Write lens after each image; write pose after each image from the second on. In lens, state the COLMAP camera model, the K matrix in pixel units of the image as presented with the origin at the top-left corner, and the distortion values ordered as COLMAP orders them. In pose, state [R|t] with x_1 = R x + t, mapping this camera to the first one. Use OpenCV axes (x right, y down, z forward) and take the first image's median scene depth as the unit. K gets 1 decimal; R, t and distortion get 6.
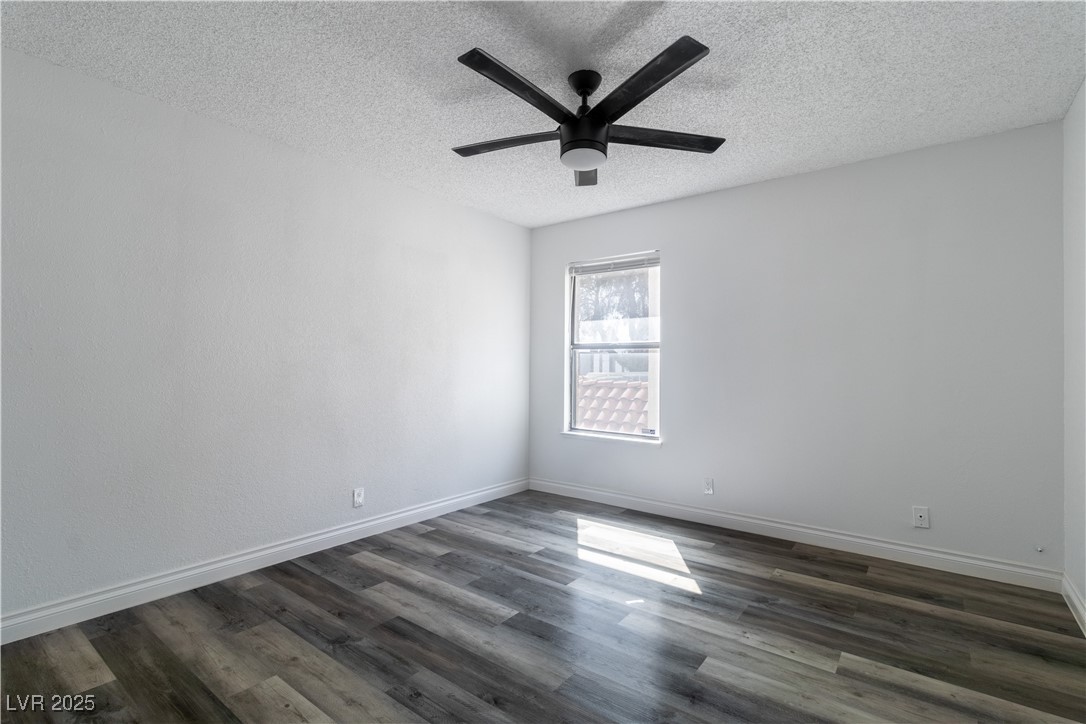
lens RADIAL K [[504.2, 0, 542.9], [0, 504.2, 362.9], [0, 0, 1]] dist [0.000051, -0.000064]
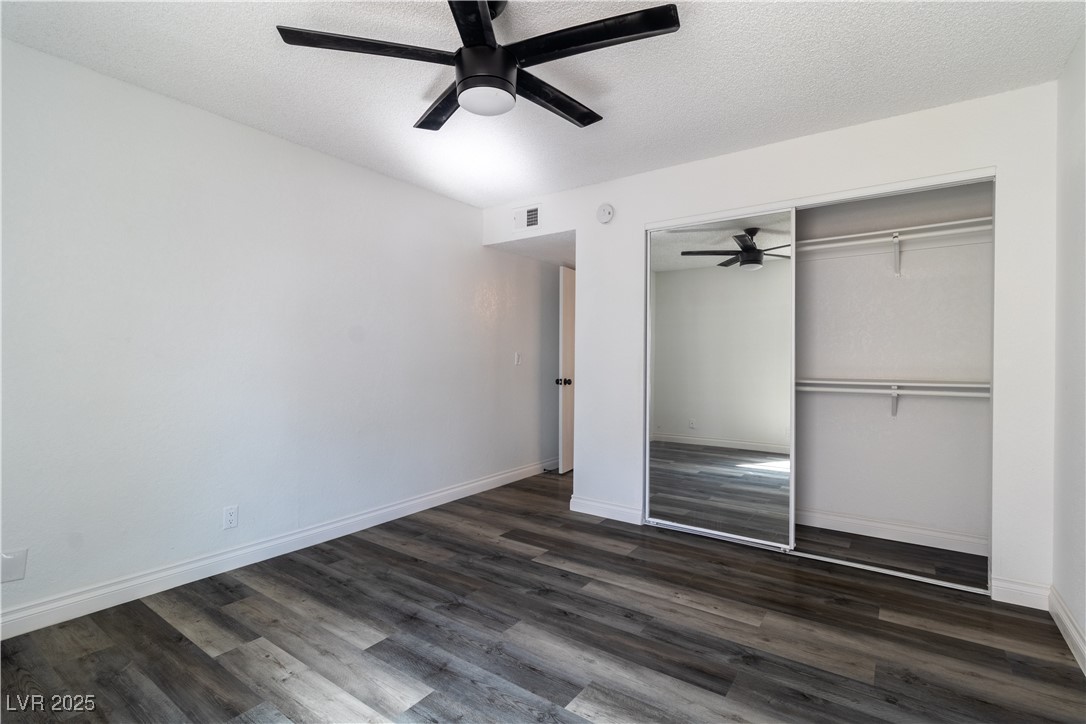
lens RADIAL K [[504.2, 0, 539.1], [0, 504.2, 364.0], [0, 0, 1]] dist [0.000051, -0.000064]
pose [[-0.999646, -0.012021, -0.023734, 0.012044], [-0.012045, 0.999927, 0.000854, 0.015759], [0.023722, 0.001139, -0.999718, 1.936018]]
